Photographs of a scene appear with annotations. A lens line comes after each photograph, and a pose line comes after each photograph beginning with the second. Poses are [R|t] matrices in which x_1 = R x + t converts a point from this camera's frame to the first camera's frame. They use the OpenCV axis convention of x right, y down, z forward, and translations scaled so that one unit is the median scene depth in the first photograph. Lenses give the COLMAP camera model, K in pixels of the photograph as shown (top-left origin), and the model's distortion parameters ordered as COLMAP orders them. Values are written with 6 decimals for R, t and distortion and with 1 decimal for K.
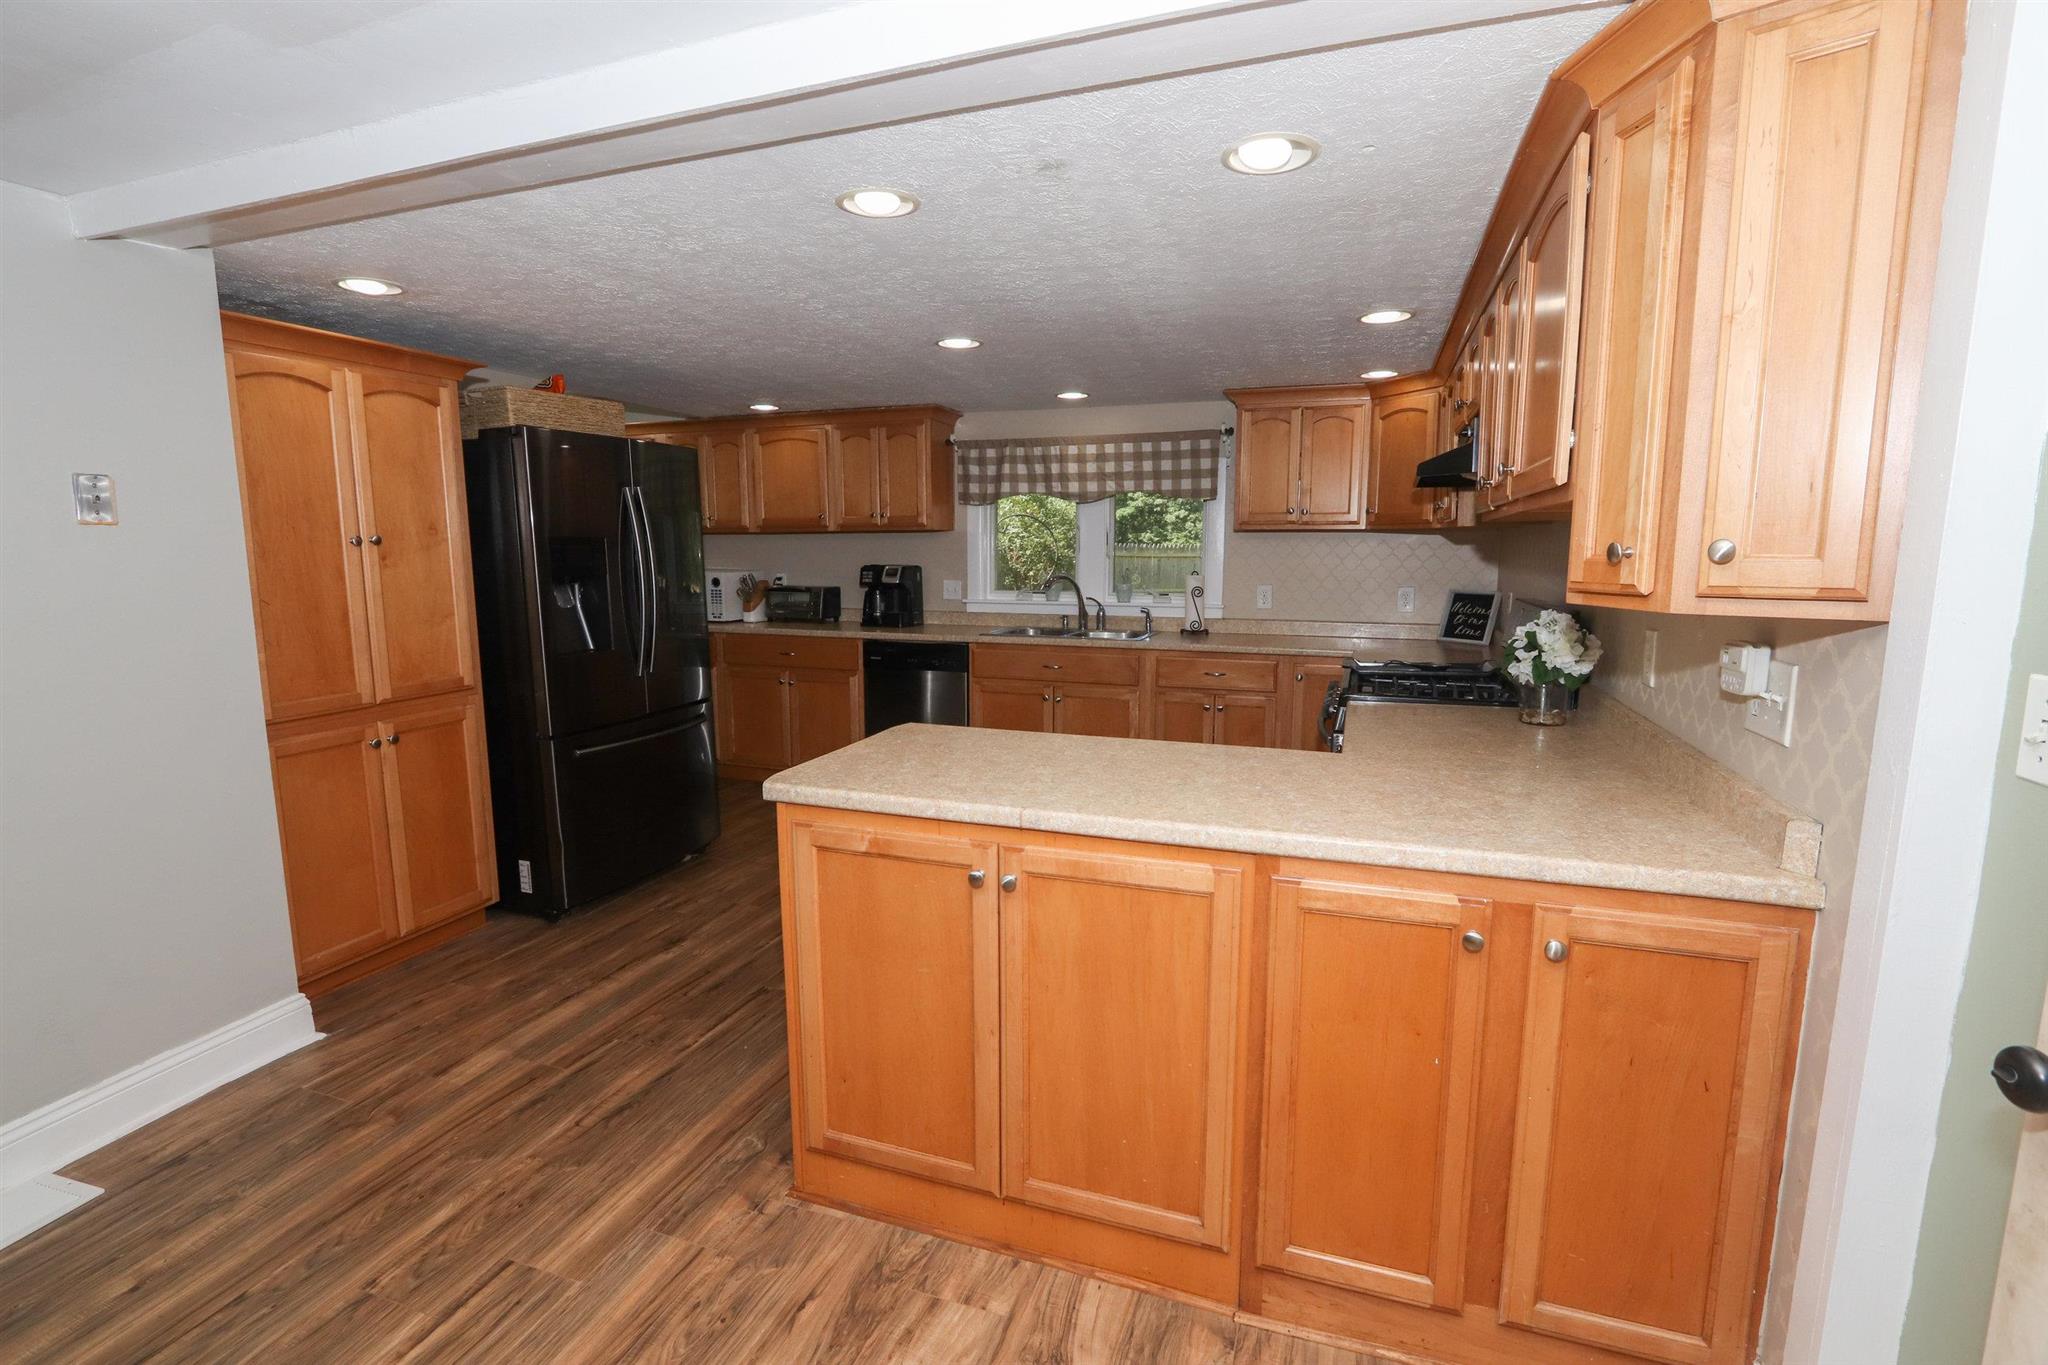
lens RADIAL K [[947.5, 0, 1024.0], [0, 947.5, 682.5], [0, 0, 1]] dist [-0.011712, 0.000381]
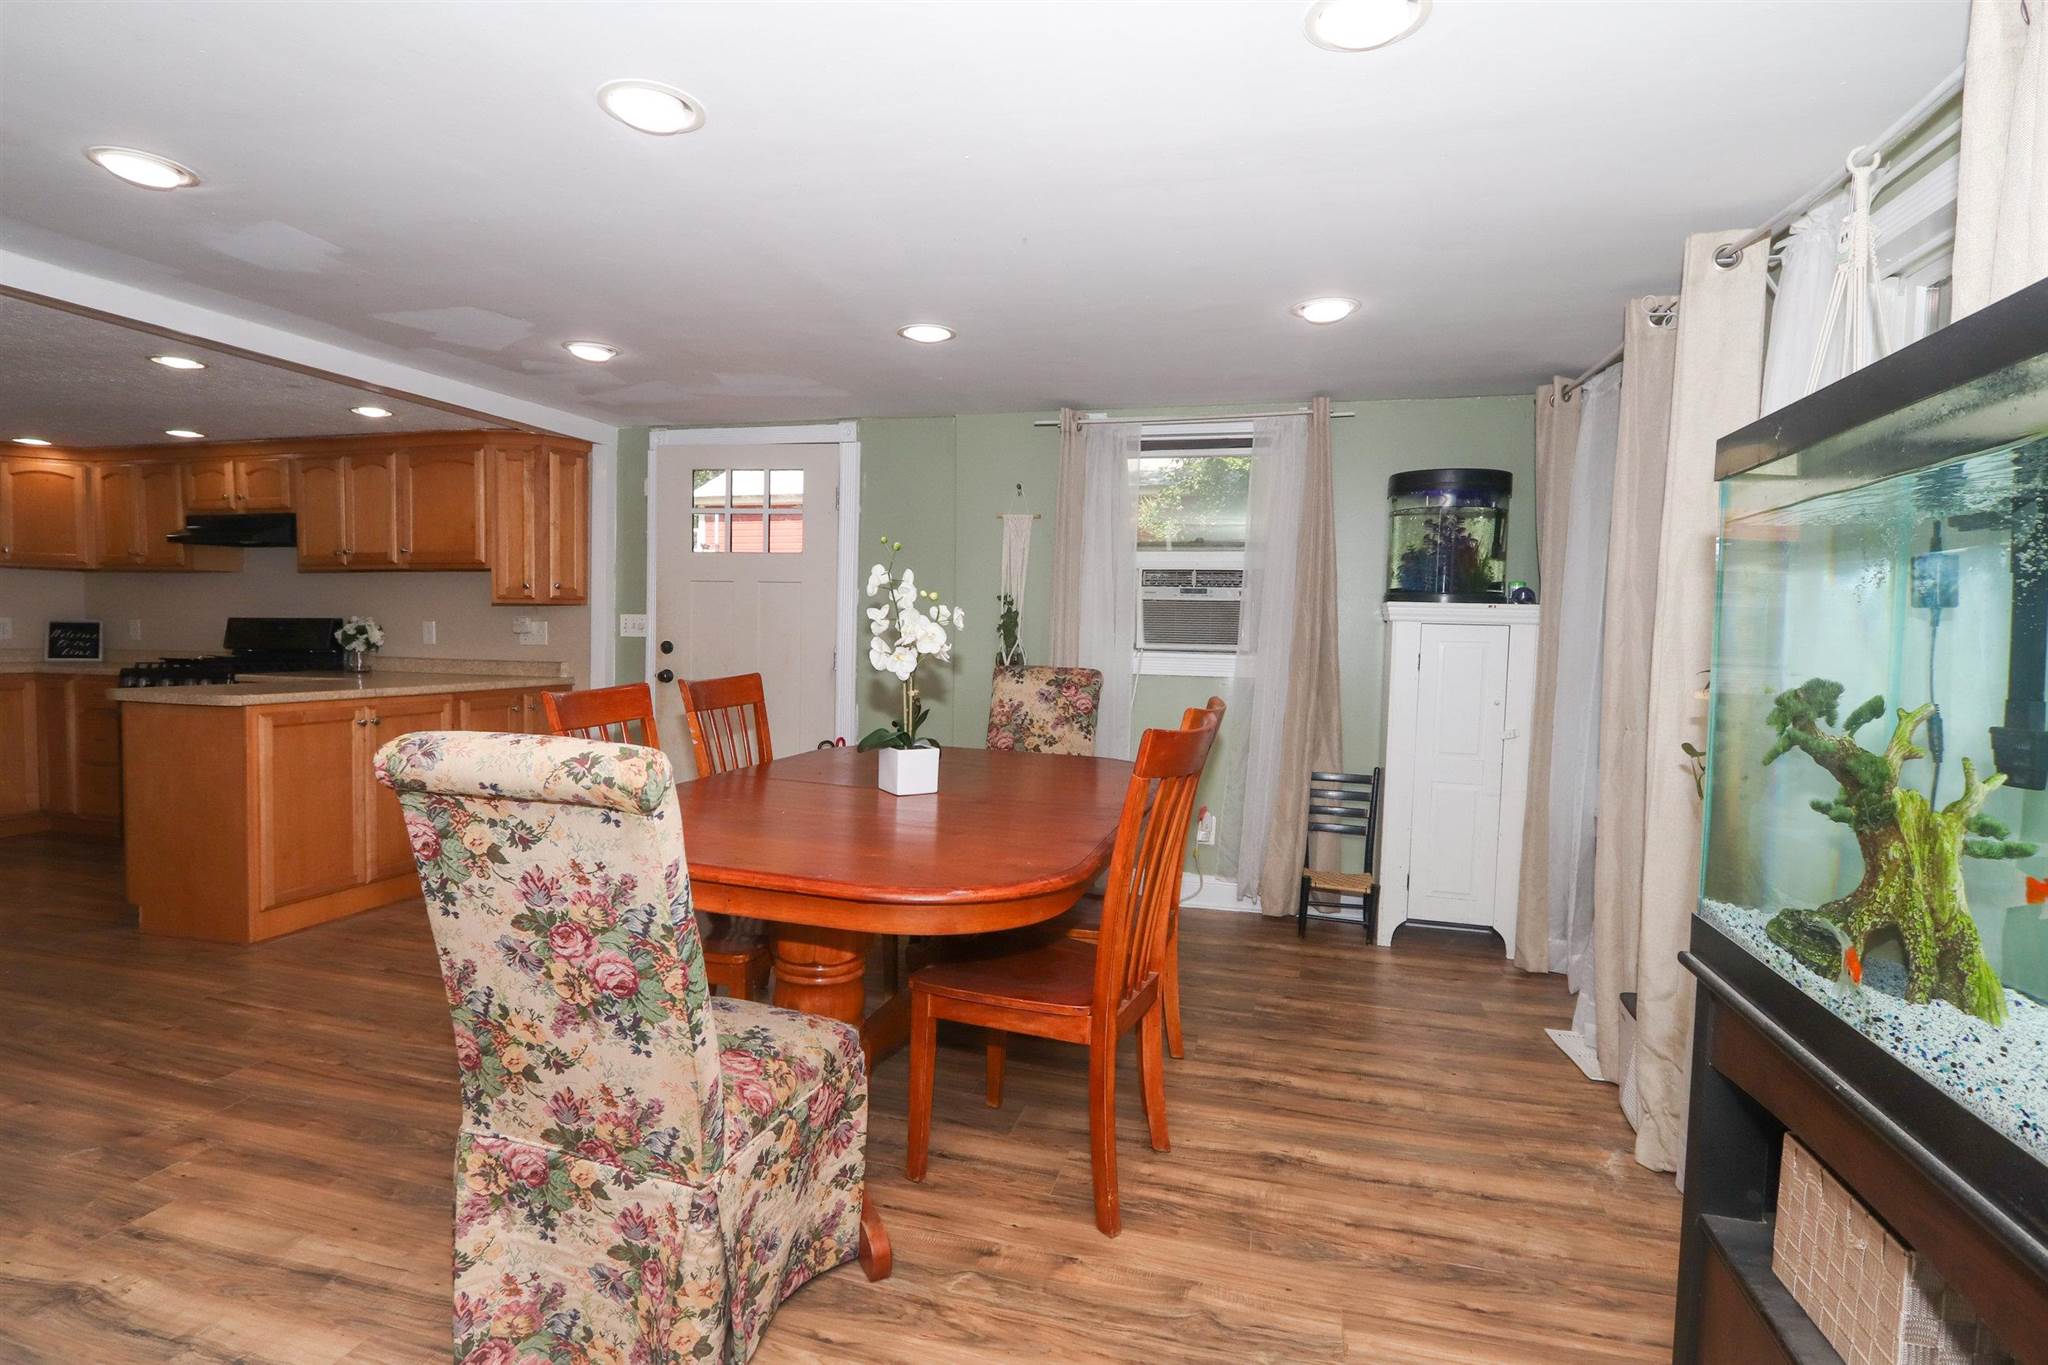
lens RADIAL K [[1017.9, 0, 1024.0], [0, 1017.9, 682.5], [0, 0, 1]] dist [-0.016753, 0.000046]
pose [[-0.077136, -0.050641, 0.995734, -0.889019], [0.128033, 0.989937, 0.060265, 0.061485], [-0.988766, 0.132135, -0.069876, -0.127664]]
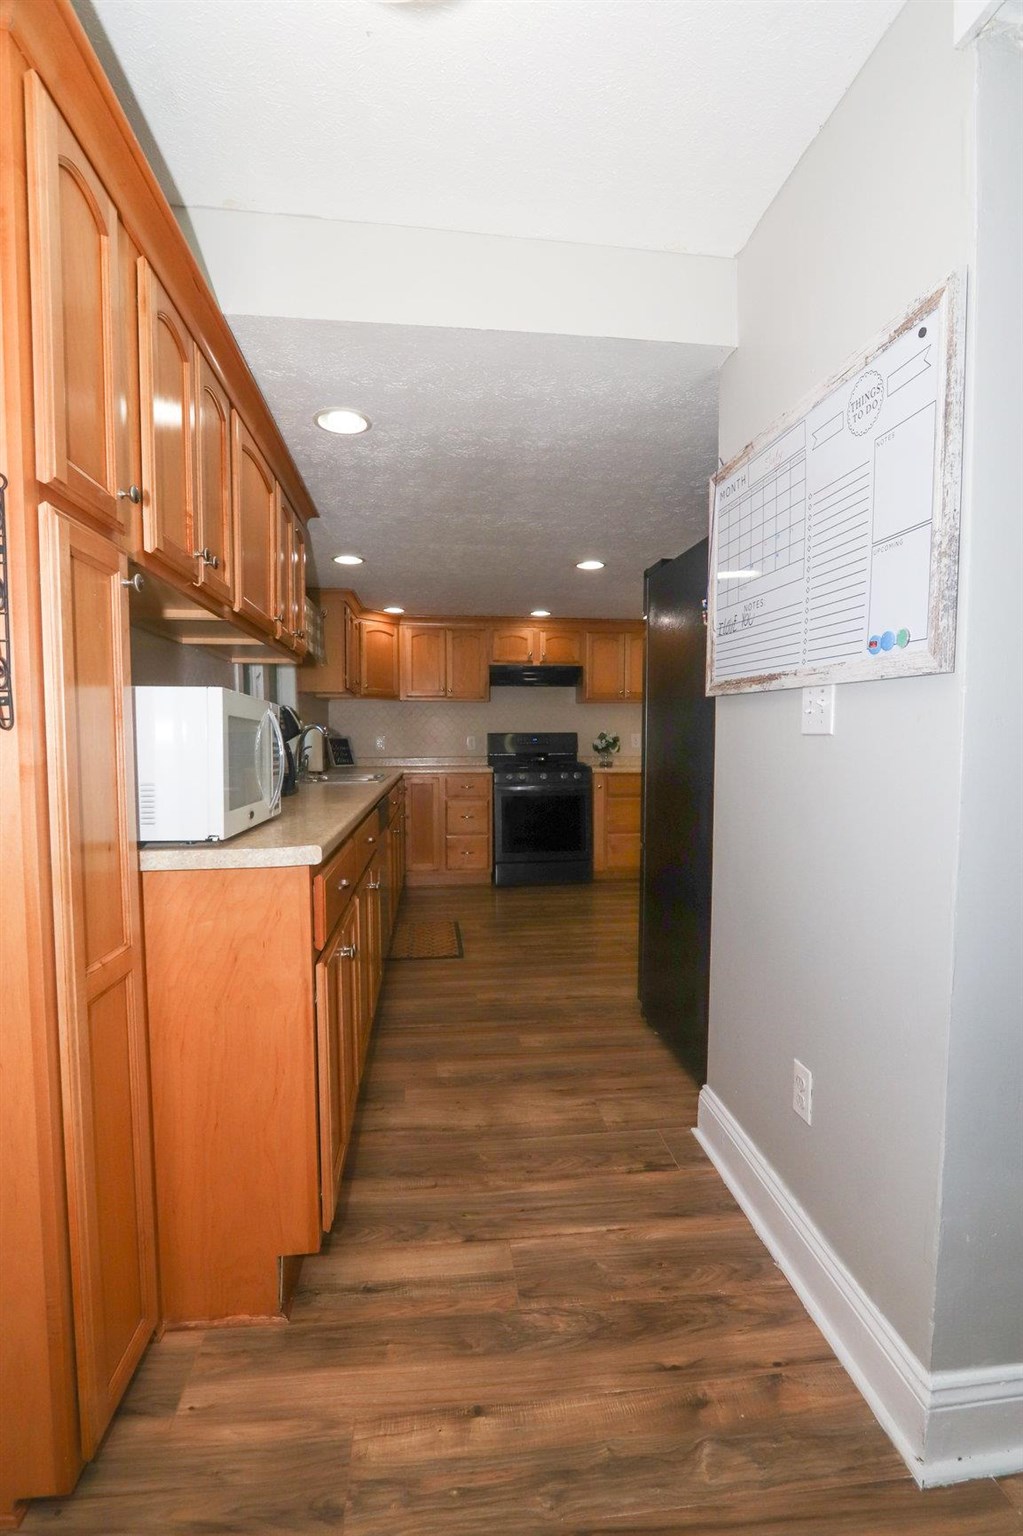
lens RADIAL K [[729.9, 0, 511.5], [0, 729.9, 768.0], [0, 0, 1]] dist [0.000117, 0.000168]
pose [[-0.445300, -0.041695, 0.894410, -0.792920], [0.135996, 0.984176, 0.113588, -0.139263], [-0.884993, 0.172217, -0.432583, 1.217553]]
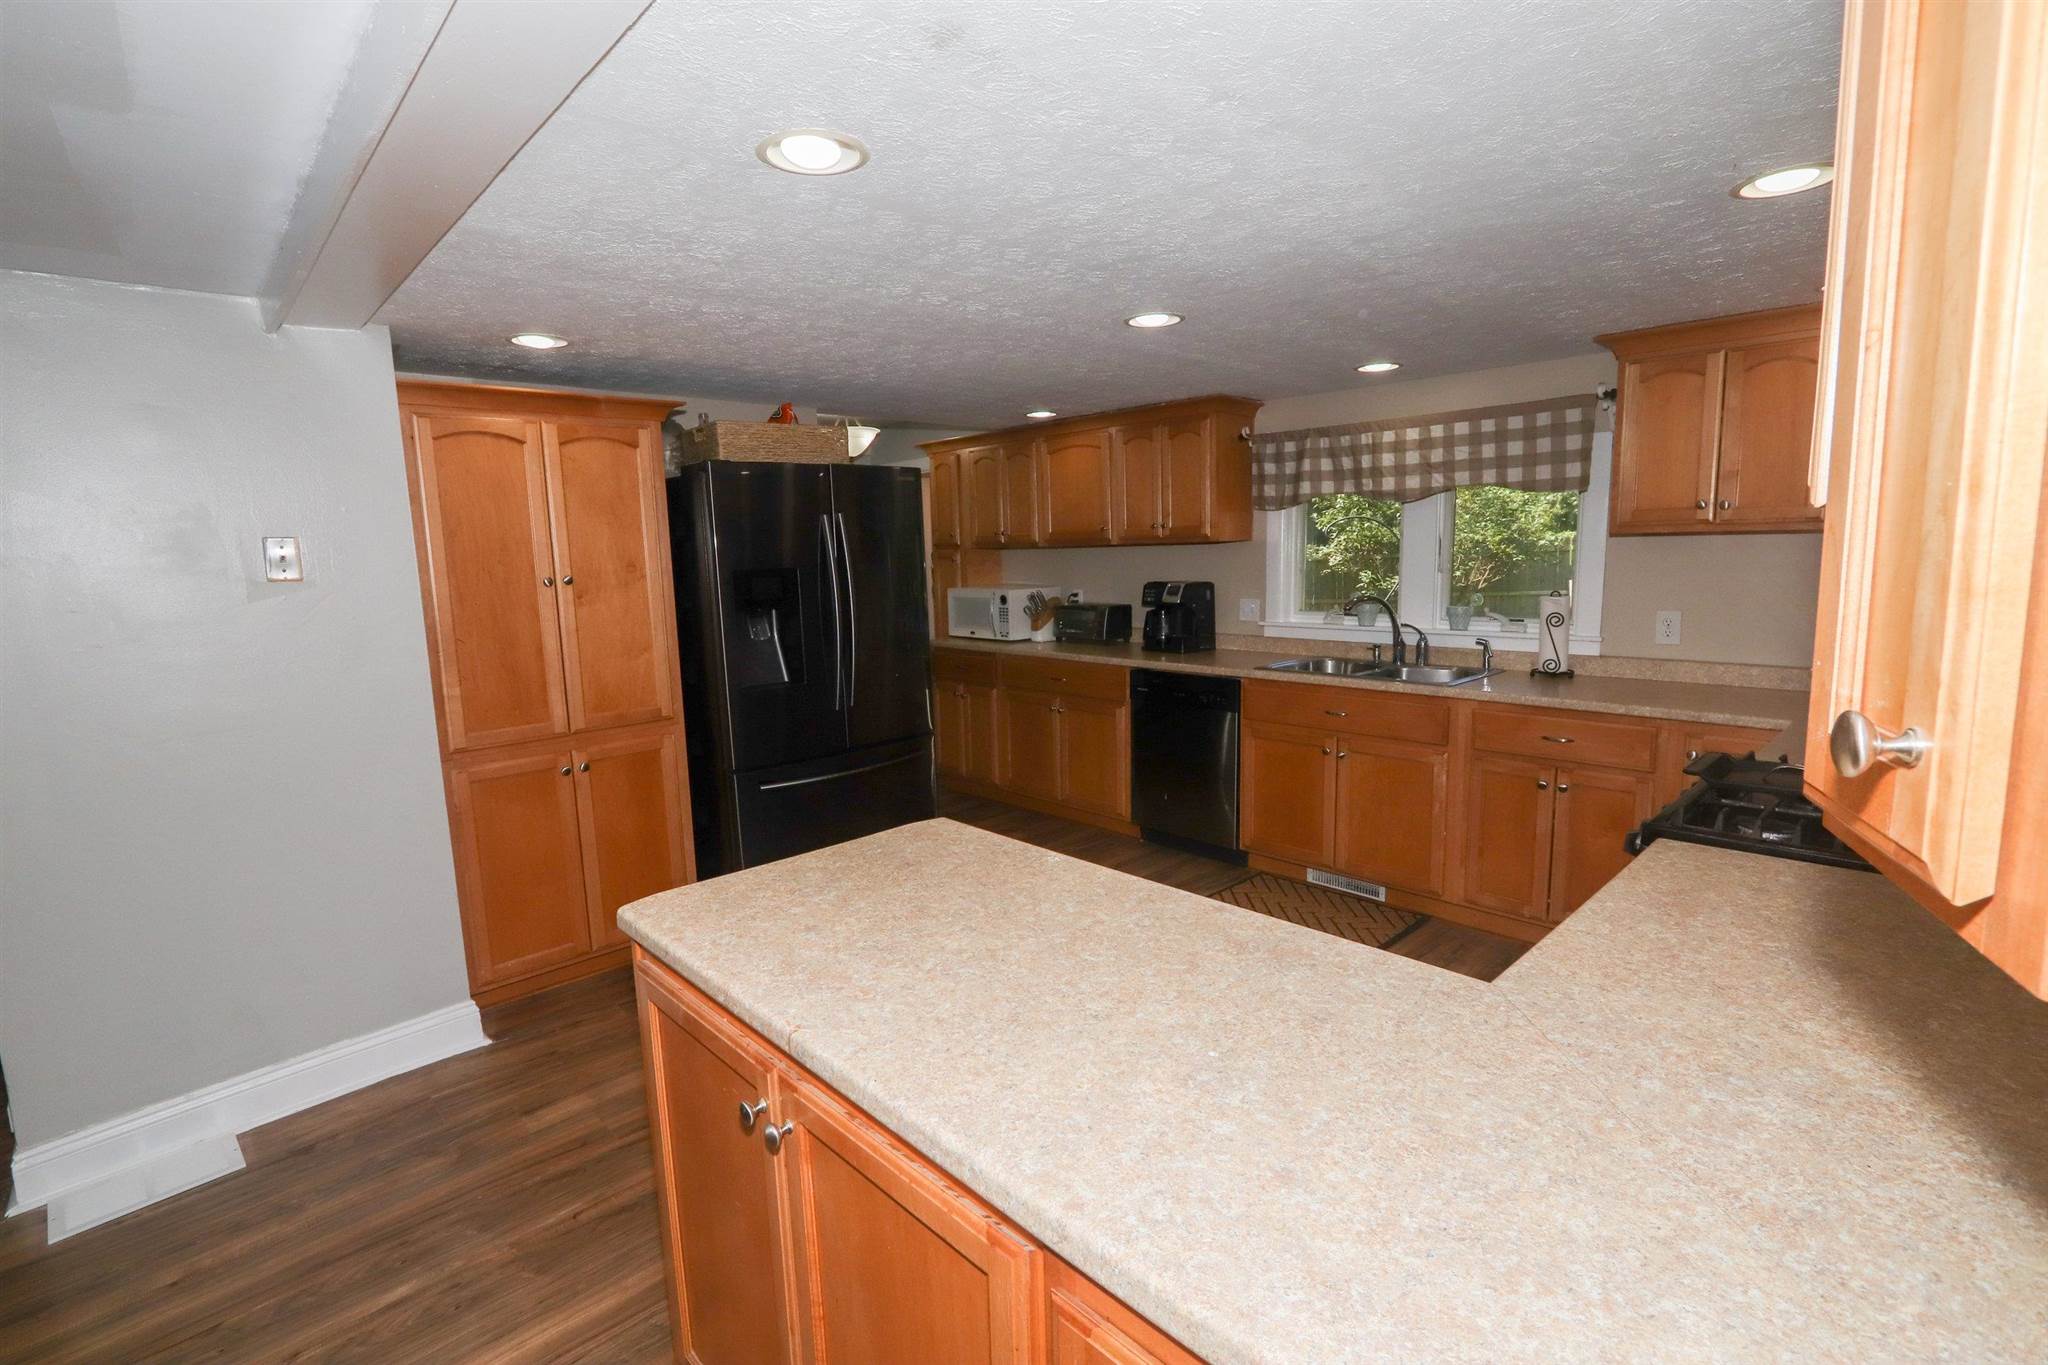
lens RADIAL K [[941.9, 0, 1024.0], [0, 941.9, 682.5], [0, 0, 1]] dist [-0.012668, 0.000093]
pose [[0.889972, 0.042462, -0.454035, 0.151702], [-0.039168, 0.999094, 0.016663, -0.044324], [0.454331, 0.002954, 0.890828, 0.175234]]
